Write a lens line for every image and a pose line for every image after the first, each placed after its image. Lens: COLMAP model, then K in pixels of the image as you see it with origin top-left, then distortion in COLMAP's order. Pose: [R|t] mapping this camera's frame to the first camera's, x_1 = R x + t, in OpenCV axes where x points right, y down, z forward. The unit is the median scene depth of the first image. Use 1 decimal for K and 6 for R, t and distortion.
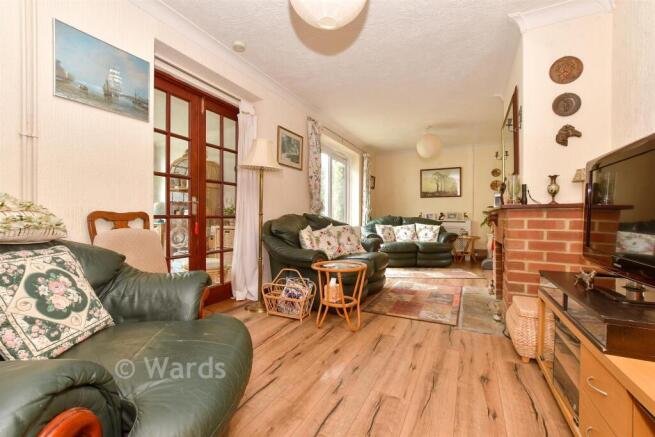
lens RADIAL K [[294.3, 0, 327.5], [0, 294.3, 218.5], [0, 0, 1]] dist [-0.000295, -0.000093]
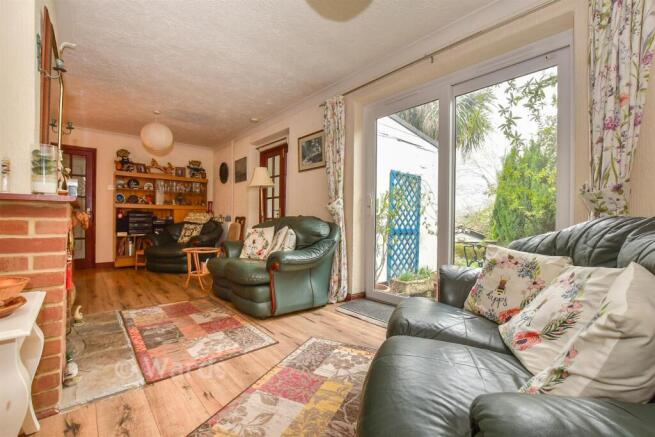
lens RADIAL K [[294.3, 0, 327.5], [0, 294.3, 218.5], [0, 0, 1]] dist [-0.000295, -0.000093]
pose [[-0.410849, 0.000308, -0.911703, 0.887979], [-0.016672, 0.999830, 0.007851, -0.016995], [0.911551, 0.018425, -0.410774, 1.694670]]
